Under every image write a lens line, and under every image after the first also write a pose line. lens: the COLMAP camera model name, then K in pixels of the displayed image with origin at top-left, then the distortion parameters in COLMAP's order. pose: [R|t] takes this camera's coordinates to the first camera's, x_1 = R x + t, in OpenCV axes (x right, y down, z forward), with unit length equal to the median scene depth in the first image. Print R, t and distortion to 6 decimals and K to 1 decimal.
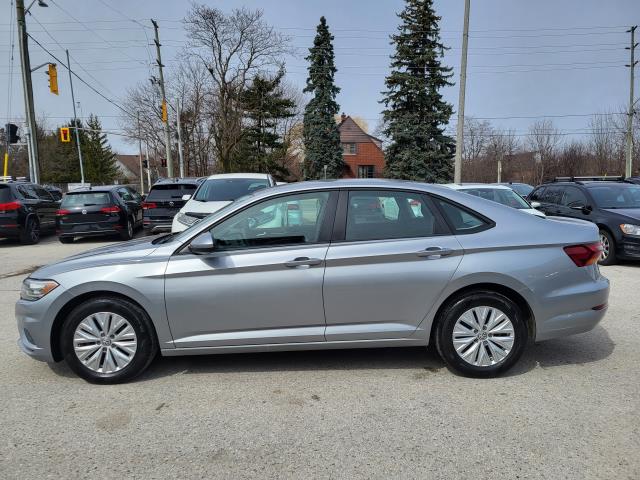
lens RADIAL K [[500.3, 0, 320.1], [0, 500.3, 239.6], [0, 0, 1]] dist [0.062450, -0.011693]
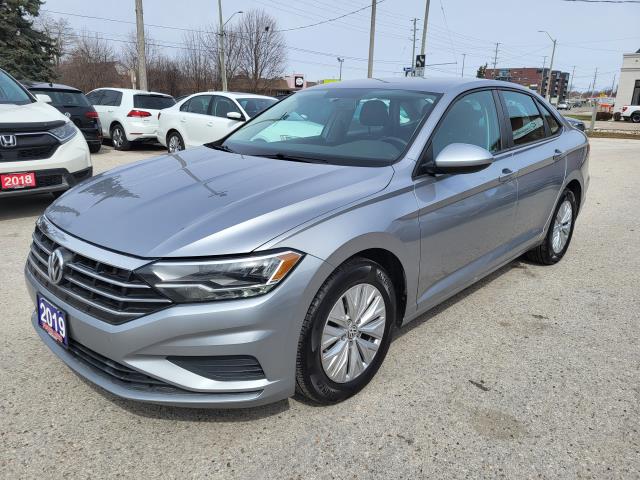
lens RADIAL K [[500.3, 0, 313.5], [0, 500.3, 237.0], [0, 0, 1]] dist [0.062450, -0.011693]
pose [[0.670107, -0.171074, 0.722281, -0.111390], [0.055555, 0.981908, 0.181025, -0.003096], [-0.740183, -0.081180, 0.667488, 0.081495]]
